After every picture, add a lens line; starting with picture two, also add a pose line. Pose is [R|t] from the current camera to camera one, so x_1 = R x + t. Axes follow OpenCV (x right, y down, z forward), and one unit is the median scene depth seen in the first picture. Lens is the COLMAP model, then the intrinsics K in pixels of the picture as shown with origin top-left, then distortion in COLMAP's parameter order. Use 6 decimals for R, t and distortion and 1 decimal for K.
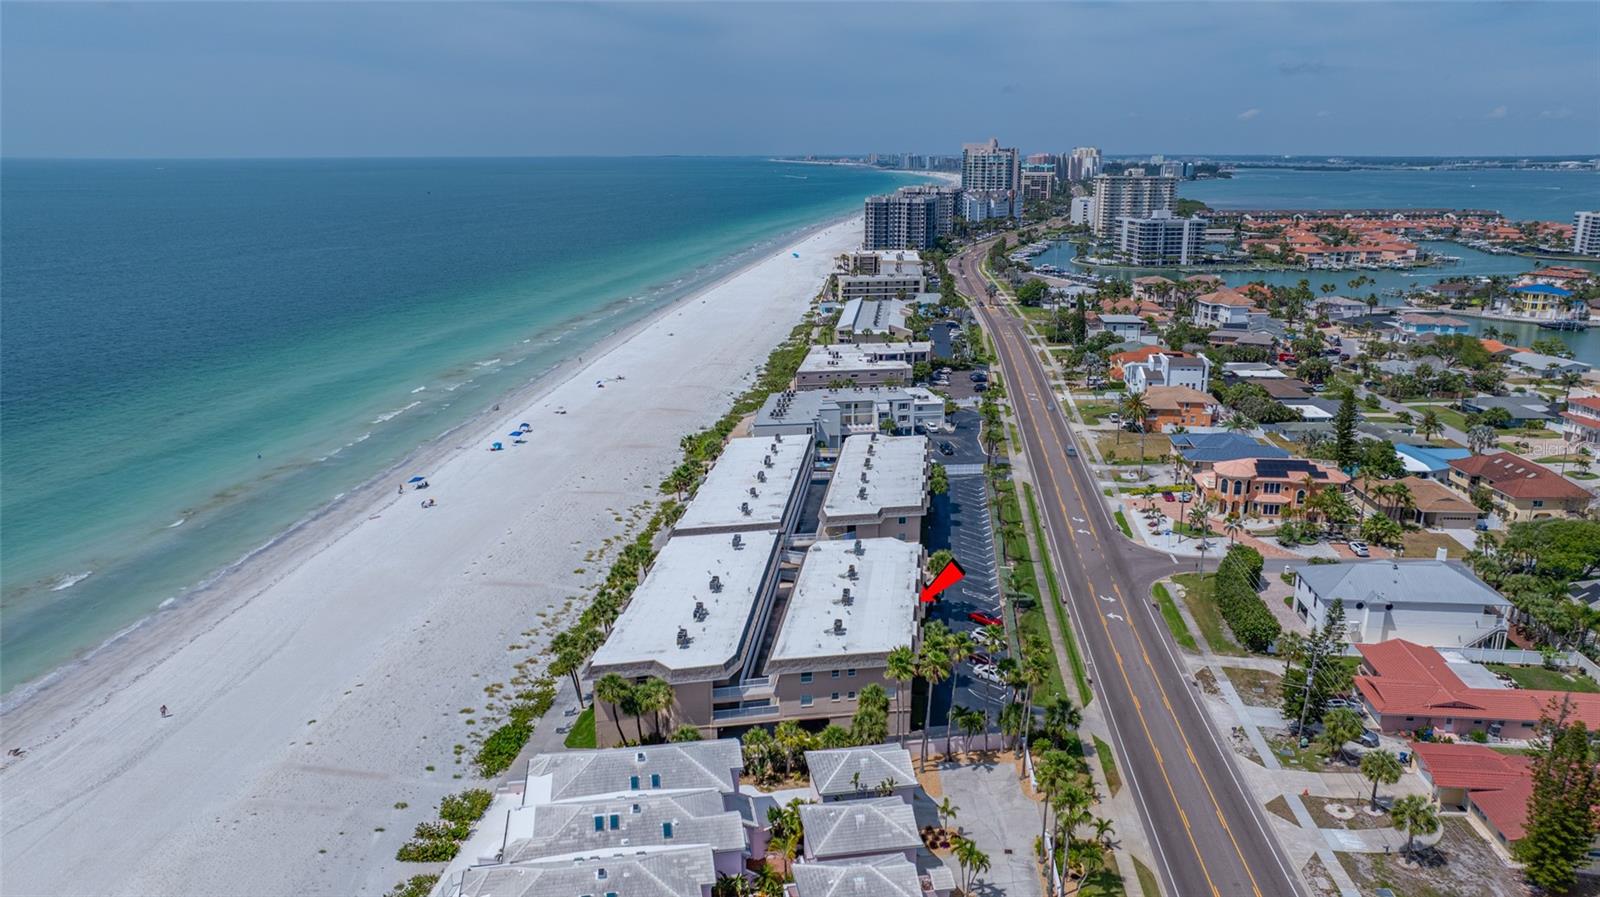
lens RADIAL K [[1130.7, 0, 804.7], [0, 1130.7, 439.6], [0, 0, 1]] dist [-0.026756, 0.017927]
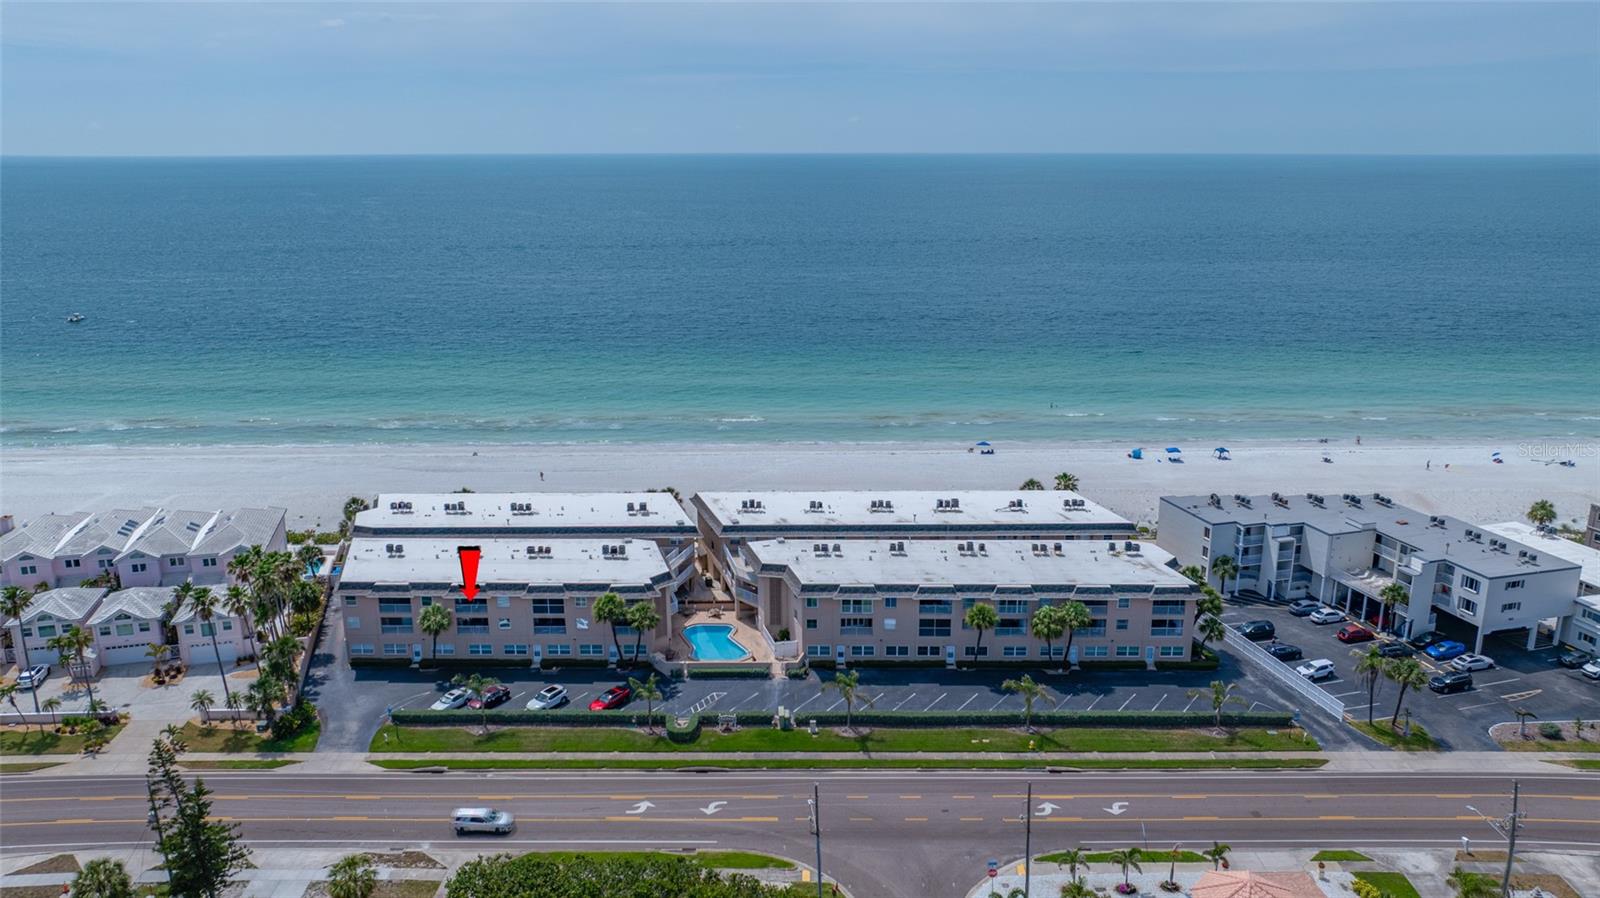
lens RADIAL K [[1130.7, 0, 803.3], [0, 1130.7, 444.4], [0, 0, 1]] dist [-0.026756, 0.017927]
pose [[0.105024, 0.249829, -0.962578, 0.697001], [-0.243101, 0.945014, 0.218746, -0.166297], [0.964299, 0.211029, 0.159983, 0.767517]]
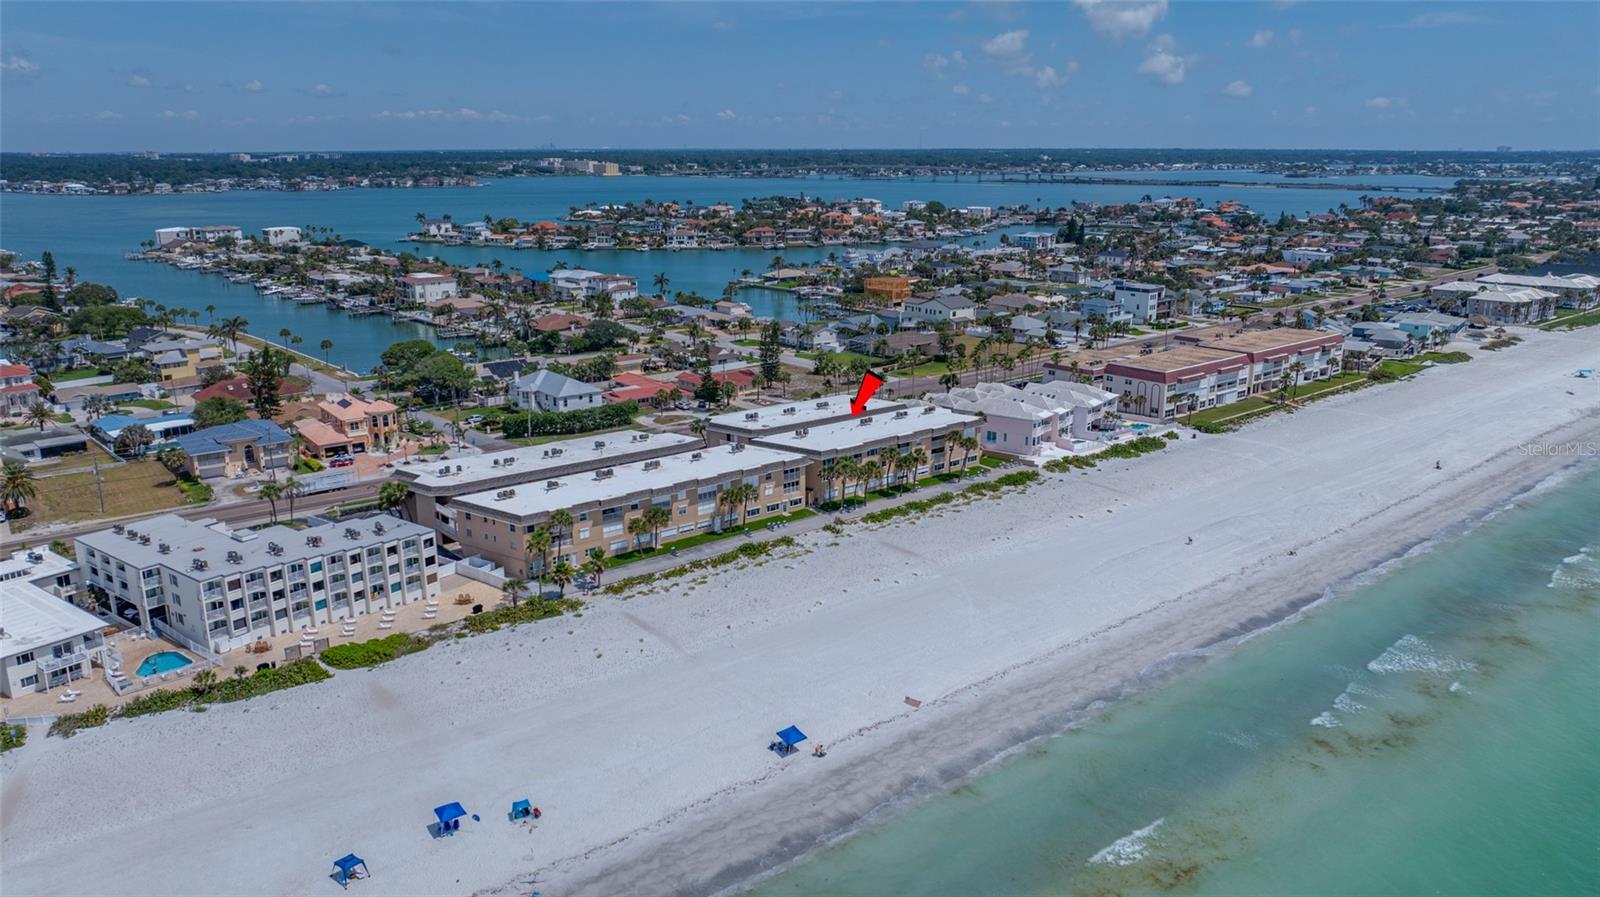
lens RADIAL K [[1130.7, 0, 806.2], [0, 1130.7, 470.2], [0, 0, 1]] dist [-0.026756, 0.017927]
pose [[-0.691873, -0.197667, 0.694434, -0.797523], [0.180588, 0.883850, 0.431505, -0.356615], [-0.699070, 0.423954, -0.575816, 1.416731]]
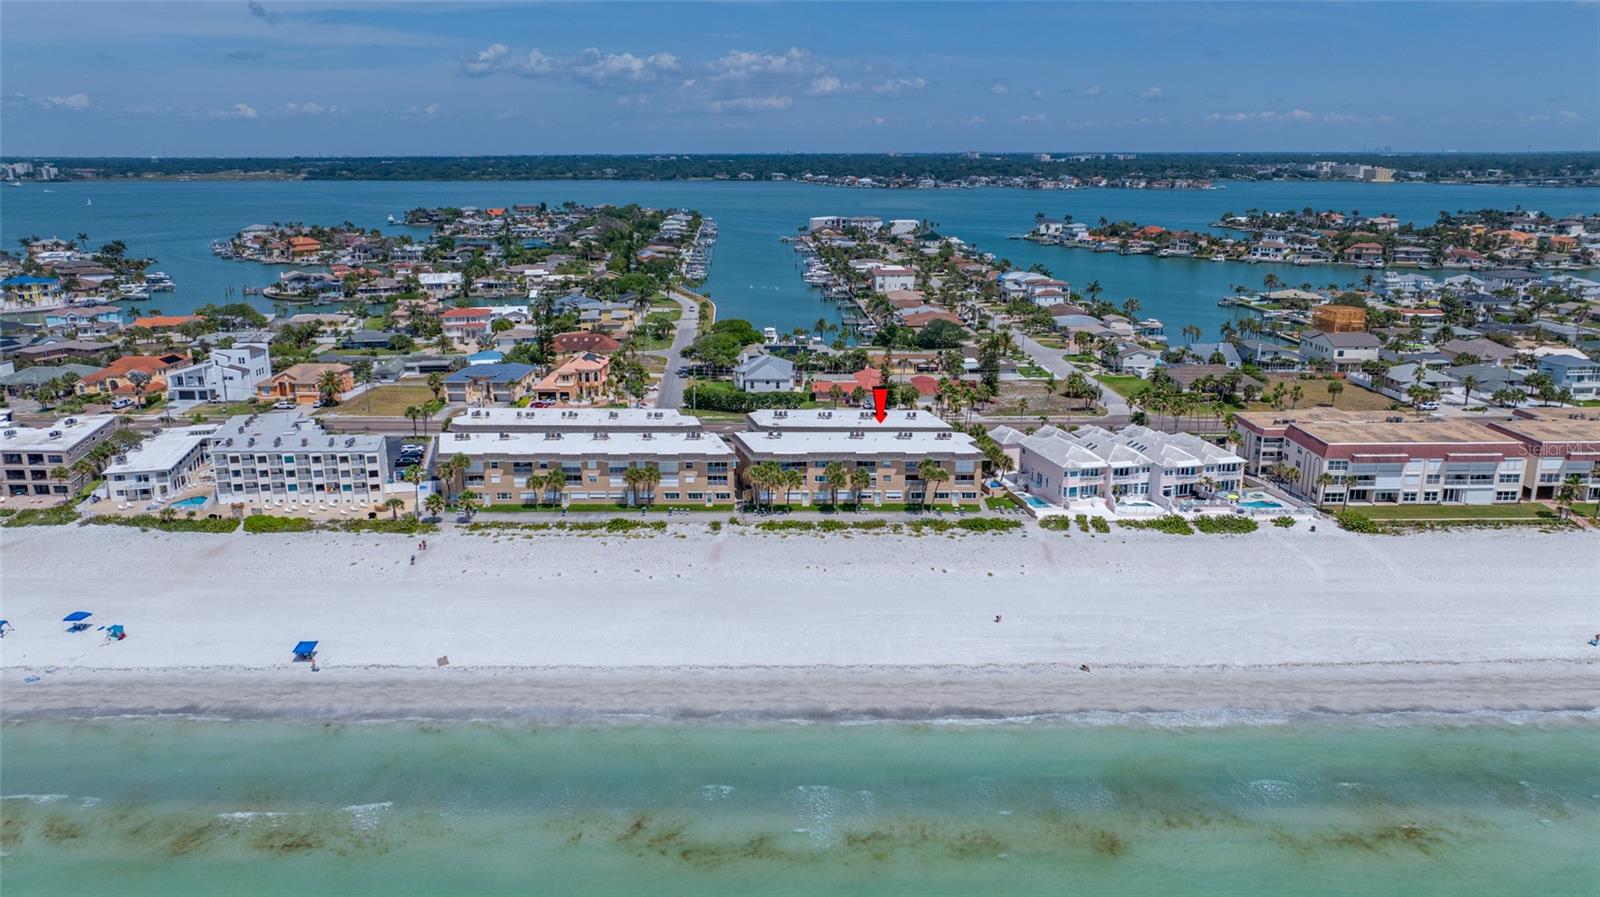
lens RADIAL K [[1130.7, 0, 806.2], [0, 1130.7, 452.4], [0, 0, 1]] dist [-0.026756, 0.017927]
pose [[-0.083512, -0.257524, 0.962656, -1.098691], [0.248673, 0.930083, 0.270383, -0.197775], [-0.964981, 0.261967, -0.013634, 0.781431]]
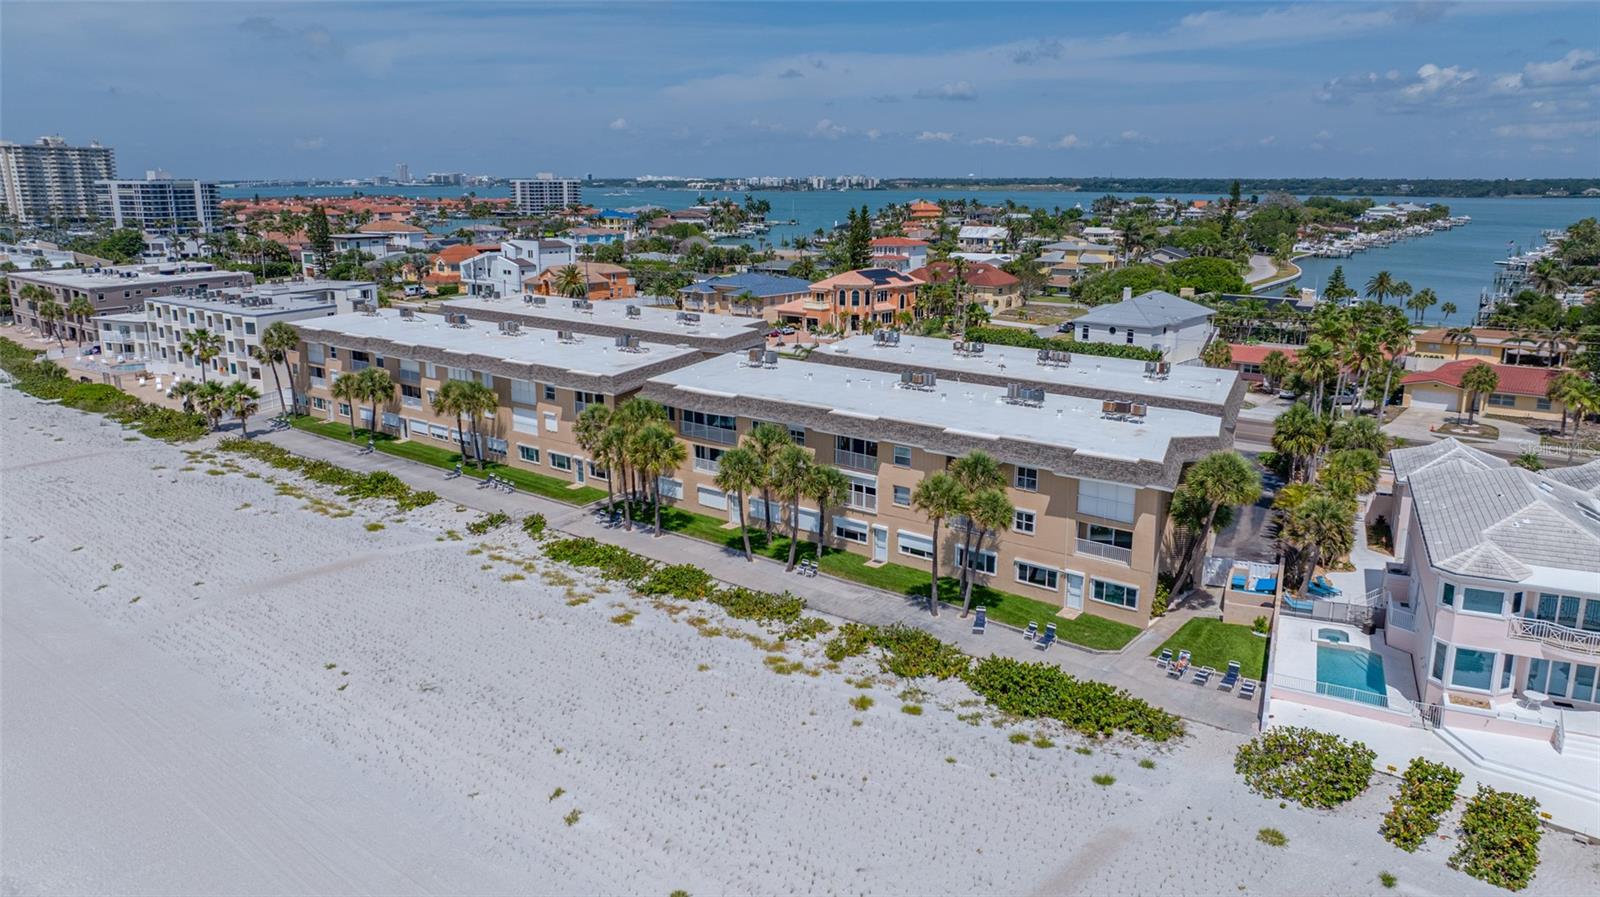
lens RADIAL K [[1130.7, 0, 797.4], [0, 1130.7, 448.8], [0, 0, 1]] dist [-0.026756, 0.017927]
pose [[0.562951, -0.190838, 0.804156, -0.426128], [0.202997, 0.975099, 0.089297, 0.069570], [-0.801173, 0.112972, 0.587673, 0.506312]]
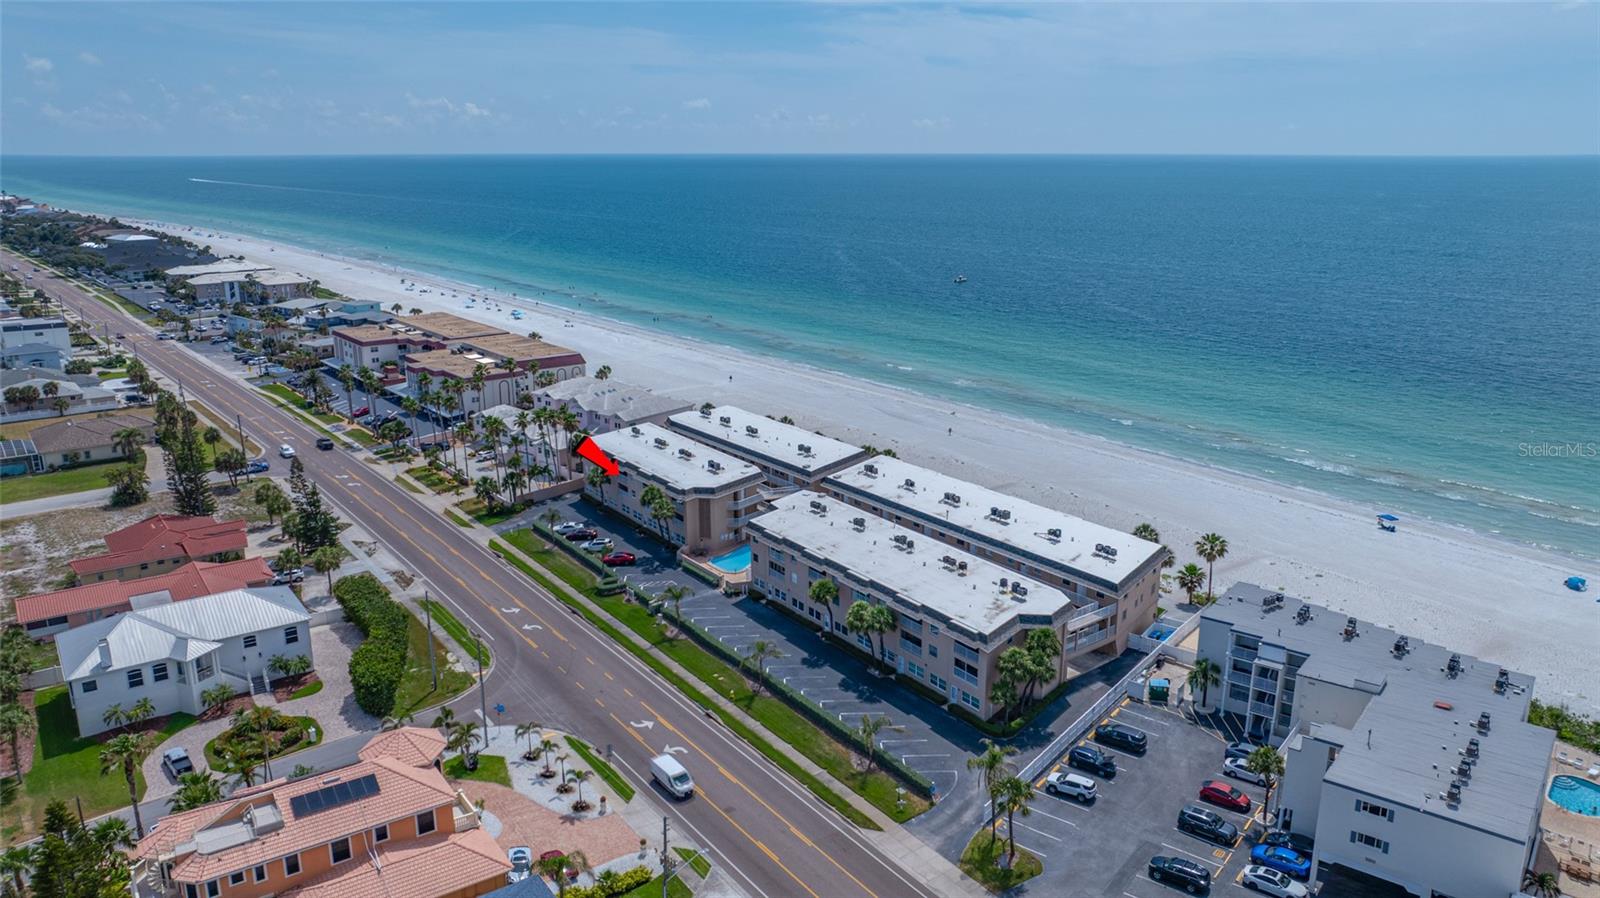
lens RADIAL K [[1130.7, 0, 802.7], [0, 1130.7, 438.6], [0, 0, 1]] dist [-0.026756, 0.017927]
pose [[-0.743065, 0.166525, -0.648169, 0.548687], [-0.164988, 0.893065, 0.418585, -0.321694], [0.648562, 0.417976, -0.636131, 1.371851]]
